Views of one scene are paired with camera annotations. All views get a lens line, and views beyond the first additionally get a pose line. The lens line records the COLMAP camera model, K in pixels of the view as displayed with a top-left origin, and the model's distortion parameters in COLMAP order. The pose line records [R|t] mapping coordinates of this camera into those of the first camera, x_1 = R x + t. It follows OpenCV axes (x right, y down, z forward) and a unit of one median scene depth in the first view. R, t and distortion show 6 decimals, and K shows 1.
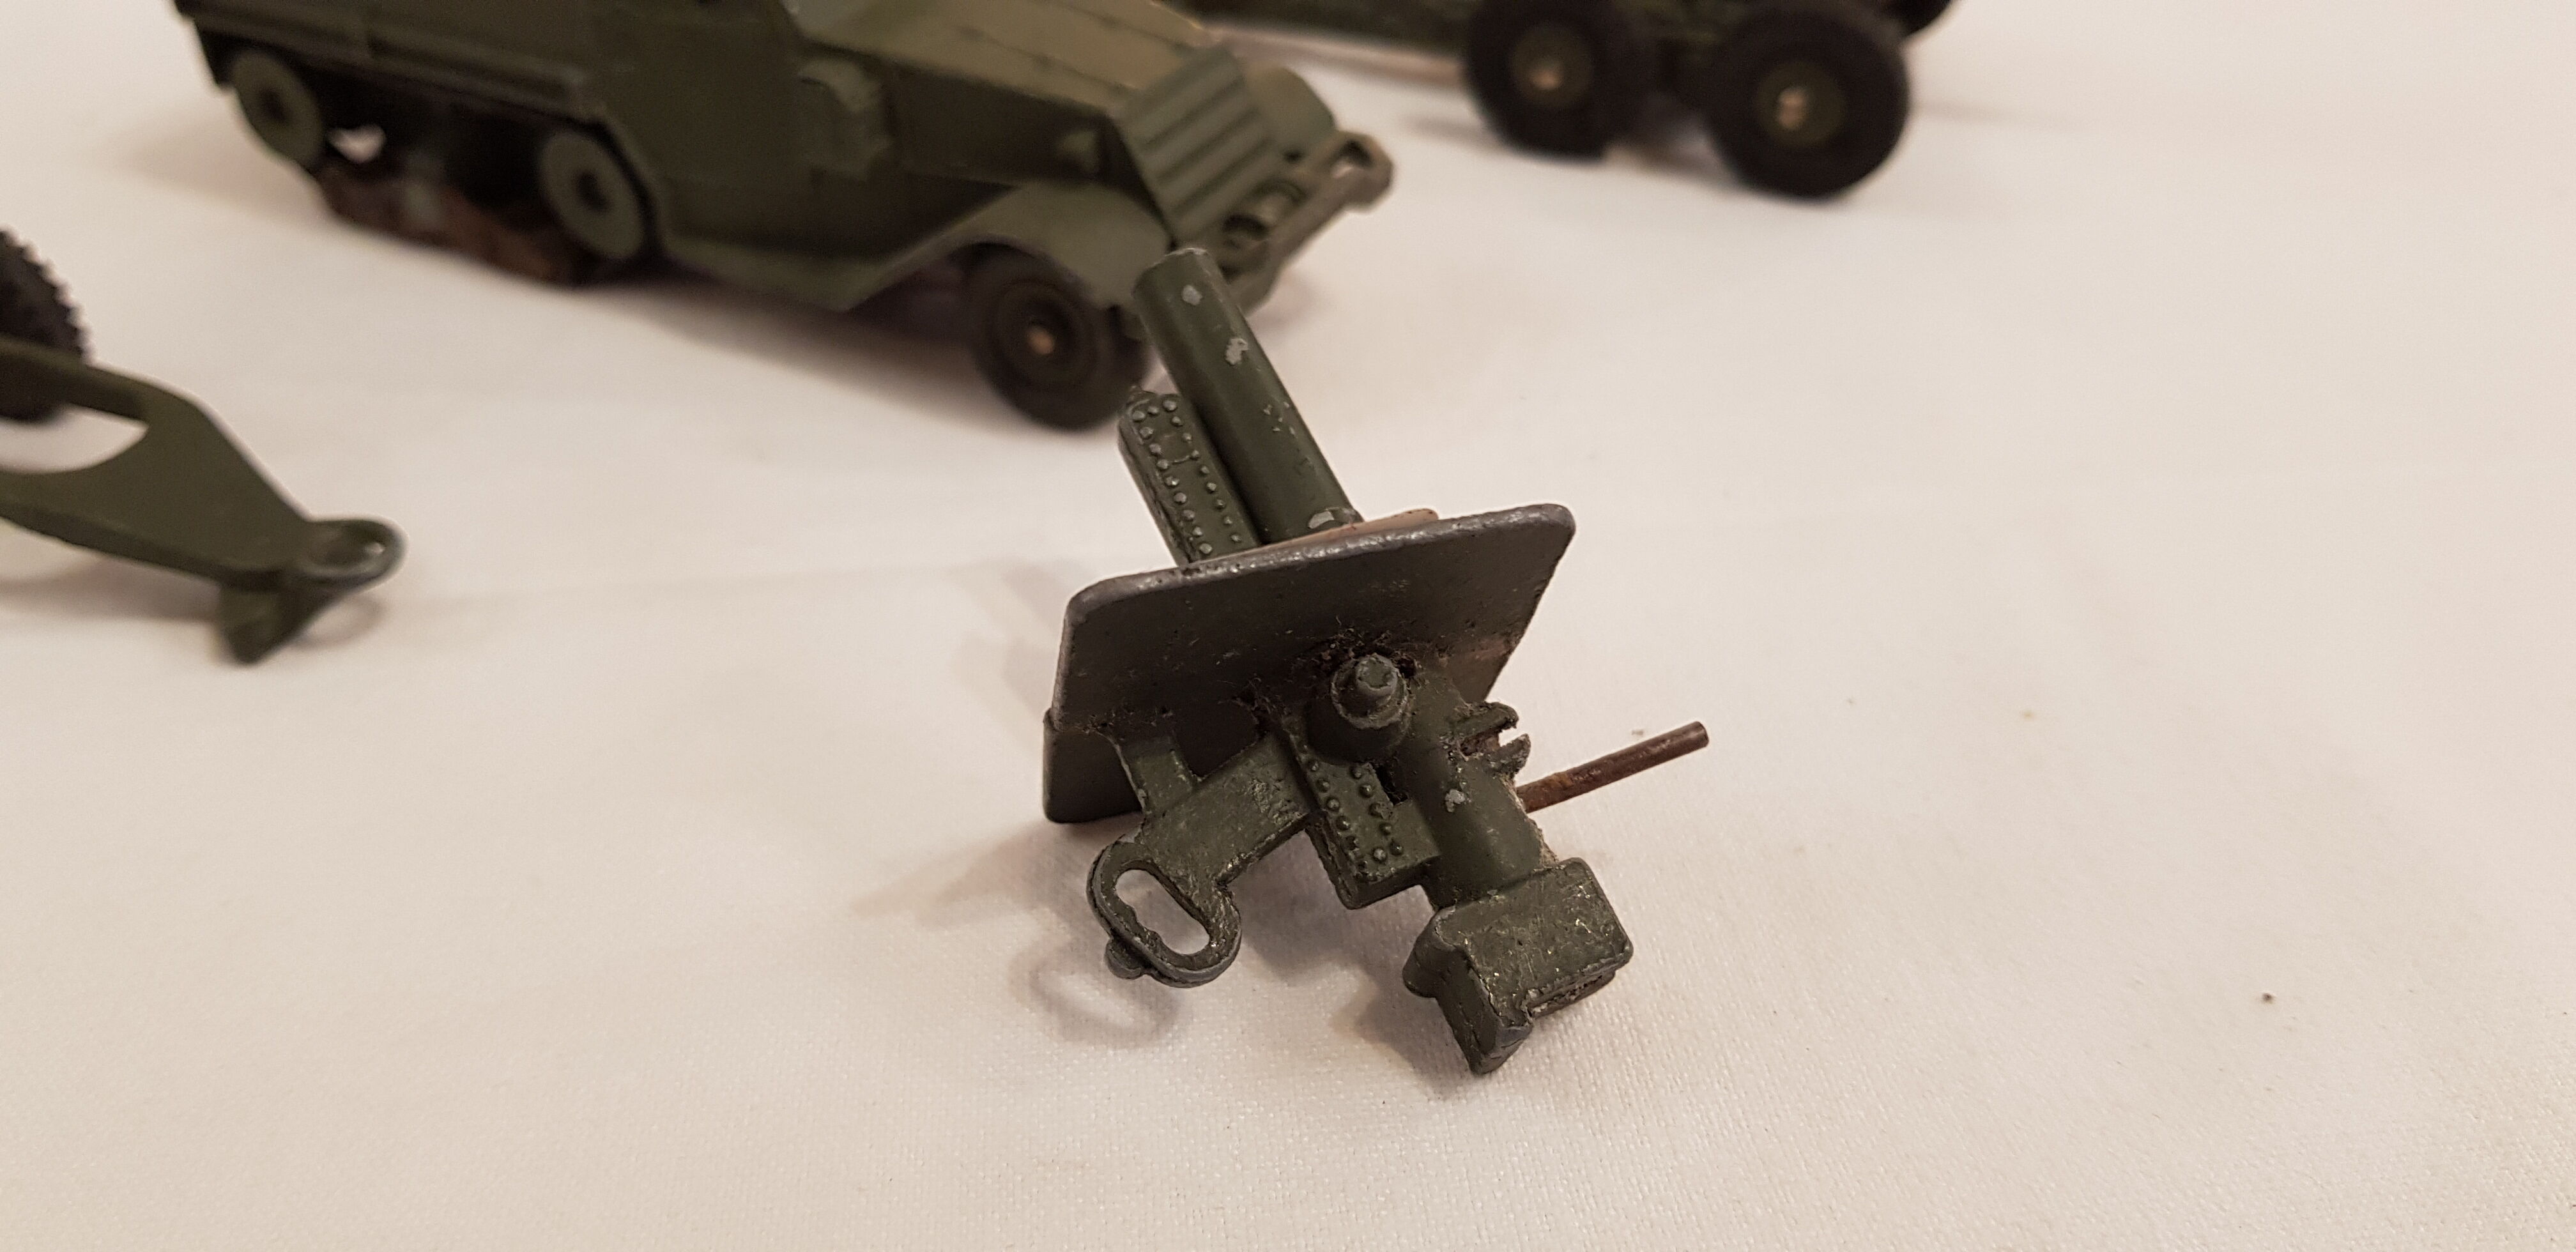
lens RADIAL K [[2127.6, 0, 1237.8], [0, 2127.6, 575.3], [0, 0, 1]] dist [0.091712, -0.282381]
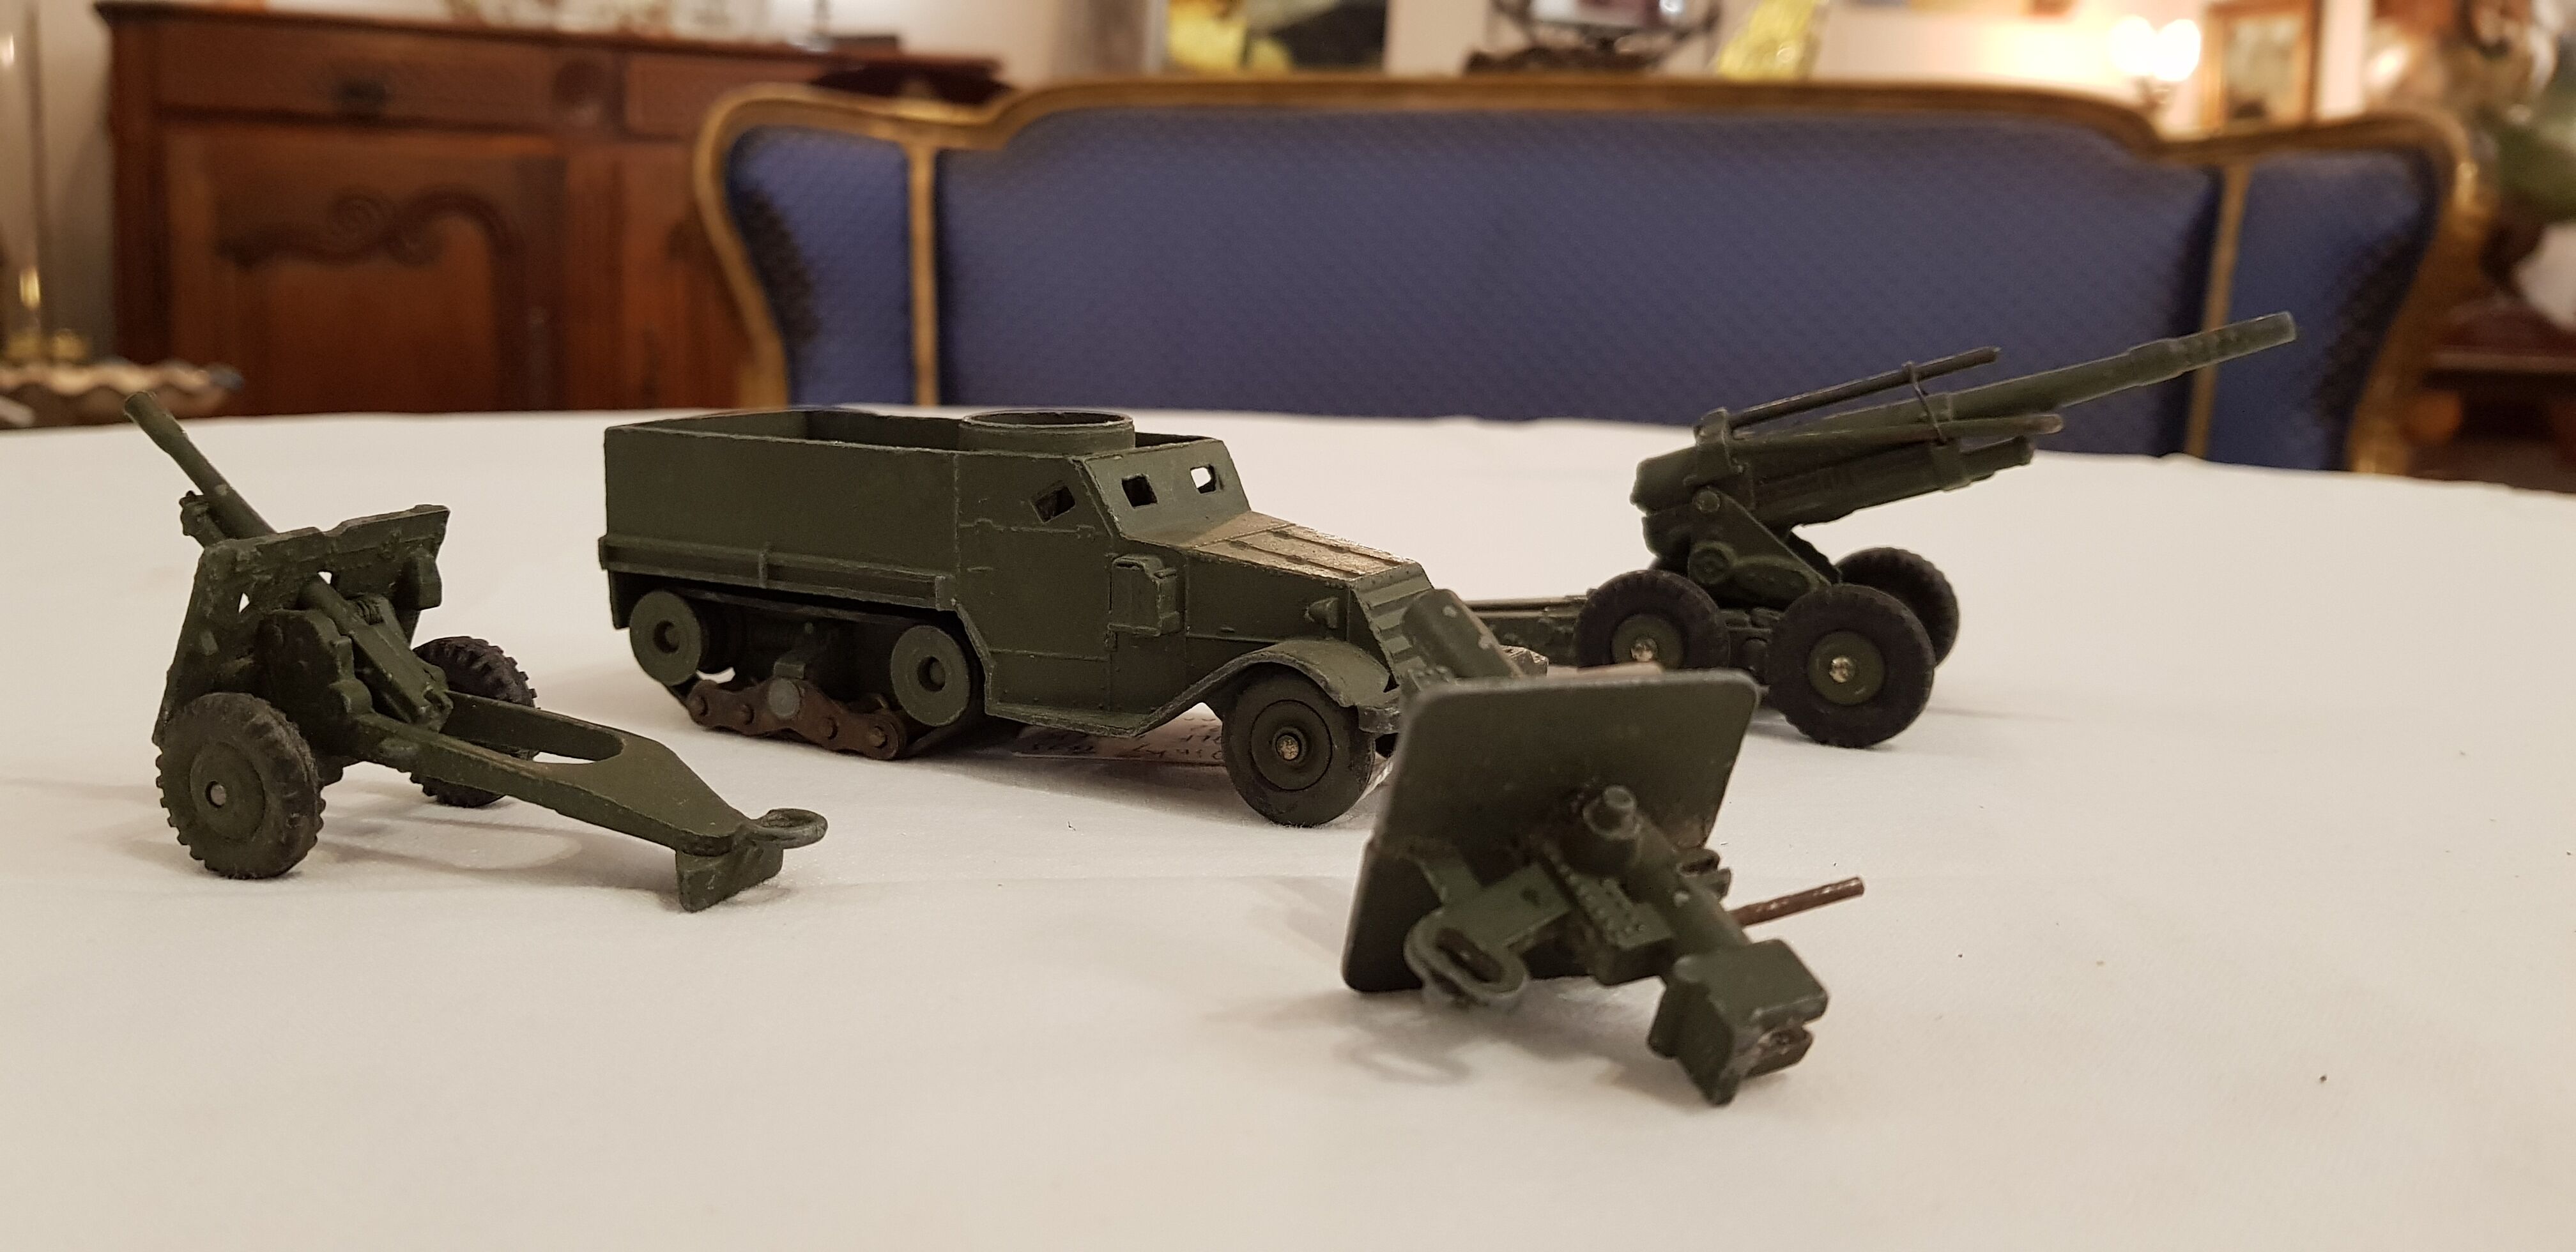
lens RADIAL K [[2058.8, 0, 1252.0], [0, 2058.8, 588.9], [0, 0, 1]] dist [0.088167, -0.236673]
pose [[0.999621, 0.027261, 0.003766, -0.123227], [-0.022811, 0.897323, -0.440784, 0.356099], [-0.015395, 0.440531, 0.897605, -0.167830]]
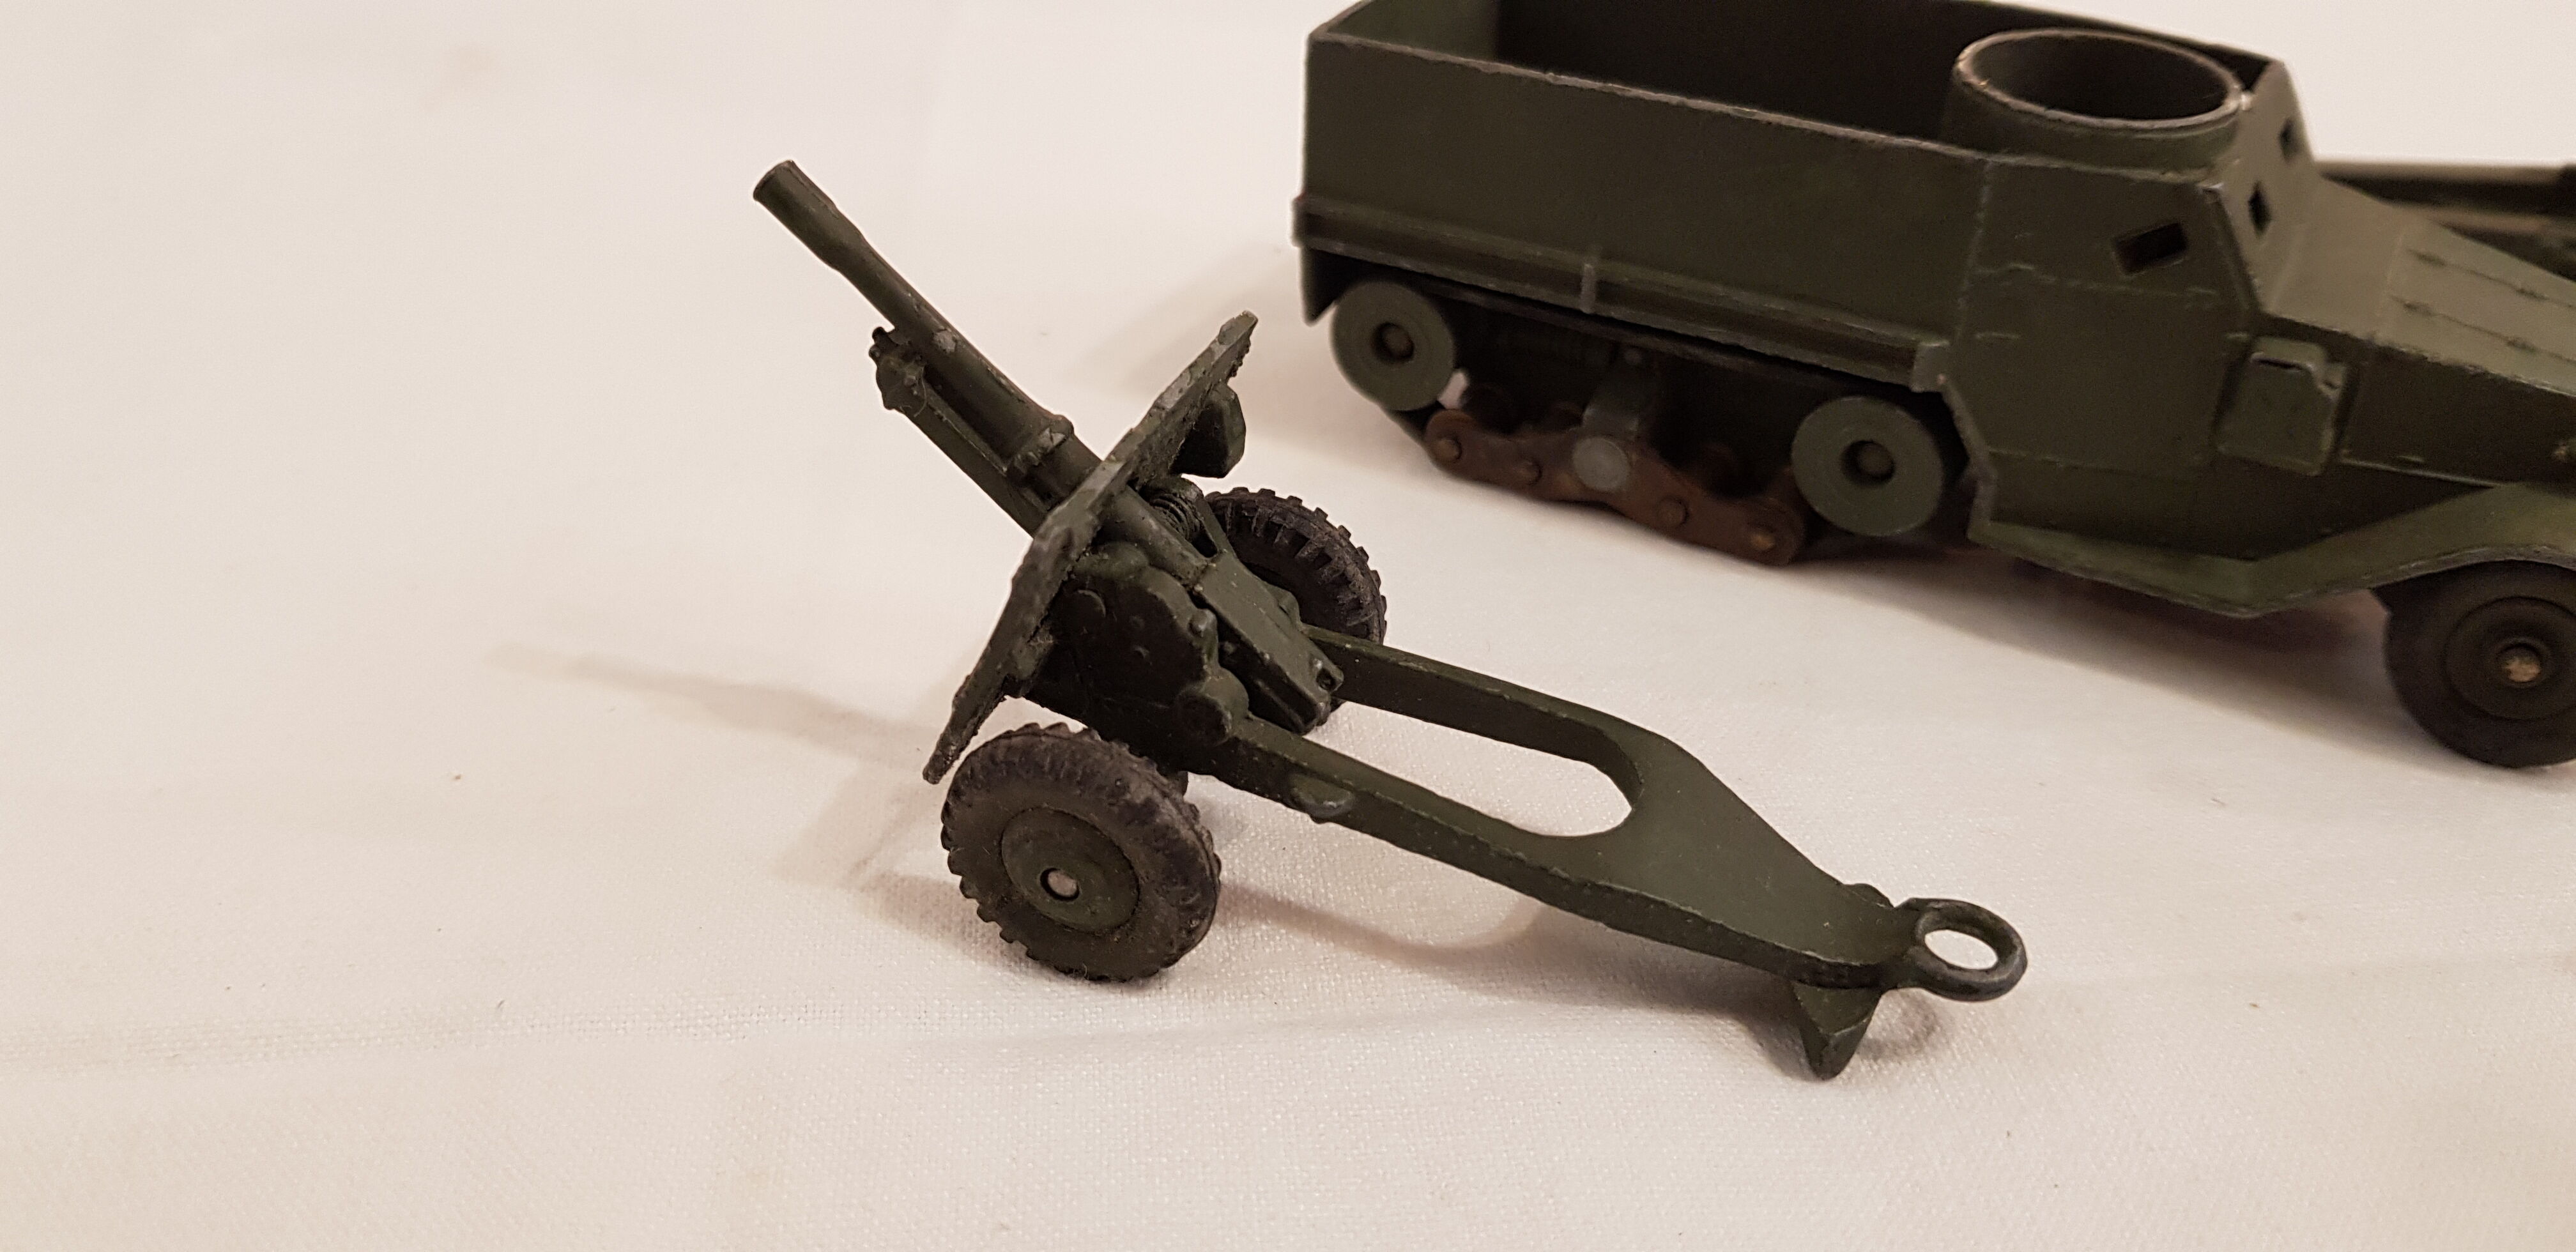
lens RADIAL K [[2058.8, 0, 1252.0], [0, 2058.8, 588.9], [0, 0, 1]] dist [0.088167, -0.236673]
pose [[0.999719, 0.023646, 0.001937, -0.609338], [-0.023558, 0.999032, -0.037161, -0.099890], [-0.002814, 0.037104, 0.999307, 0.171237]]
